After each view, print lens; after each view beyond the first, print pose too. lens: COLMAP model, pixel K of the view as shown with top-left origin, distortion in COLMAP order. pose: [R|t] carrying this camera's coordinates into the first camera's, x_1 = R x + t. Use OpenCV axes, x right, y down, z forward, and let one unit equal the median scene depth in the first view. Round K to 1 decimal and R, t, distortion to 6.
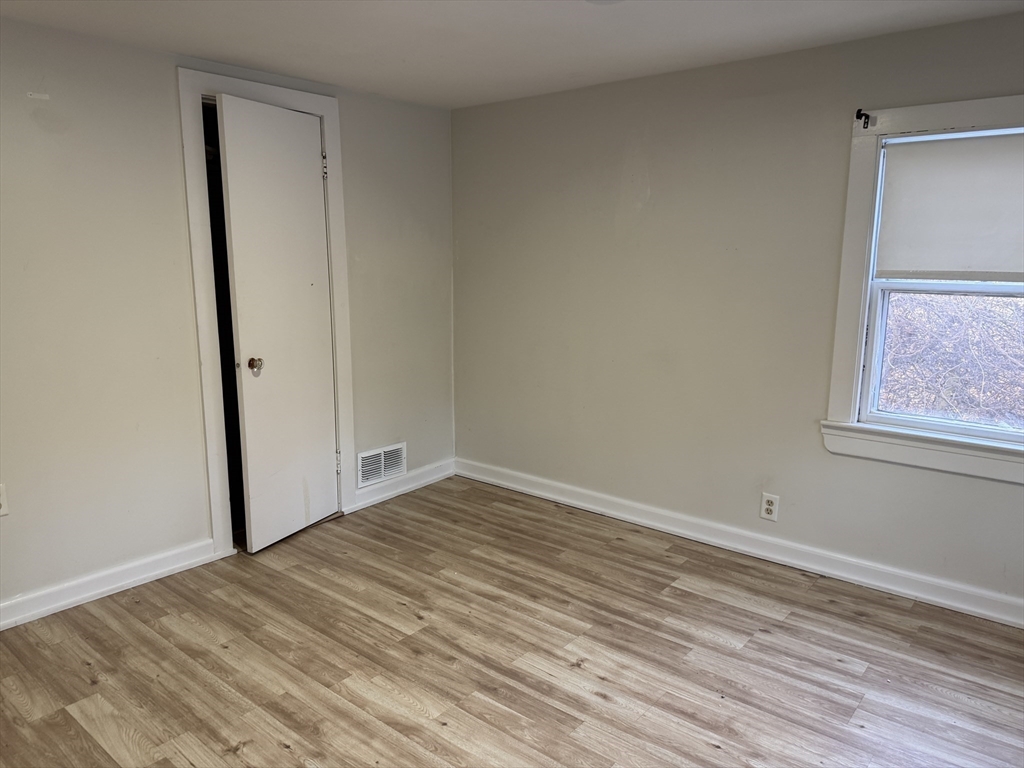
lens RADIAL K [[713.1, 0, 509.9], [0, 713.1, 388.6], [0, 0, 1]] dist [0.051696, -0.064589]
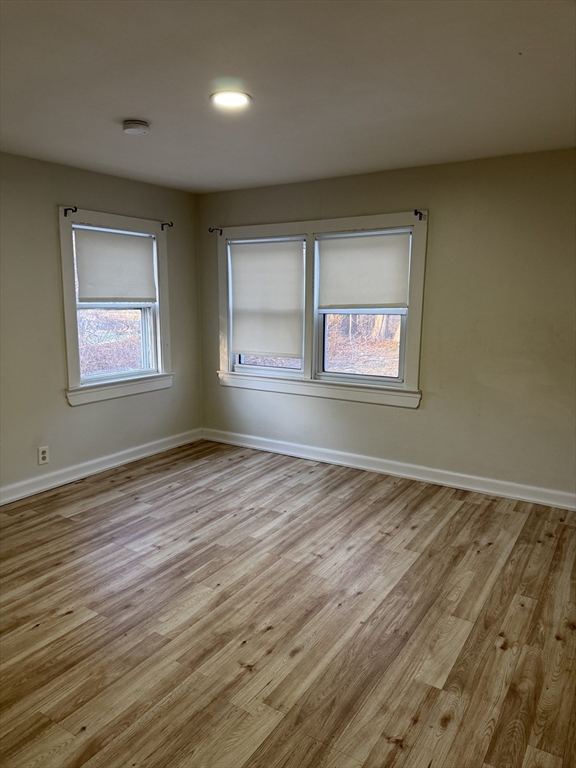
lens RADIAL K [[534.8, 0, 283.2], [0, 534.8, 382.0], [0, 0, 1]] dist [0.051696, -0.064589]
pose [[-0.113309, -0.163536, 0.980009, -0.962983], [0.180944, 0.966470, 0.182197, -0.122782], [-0.976944, 0.197971, -0.079919, 0.701877]]
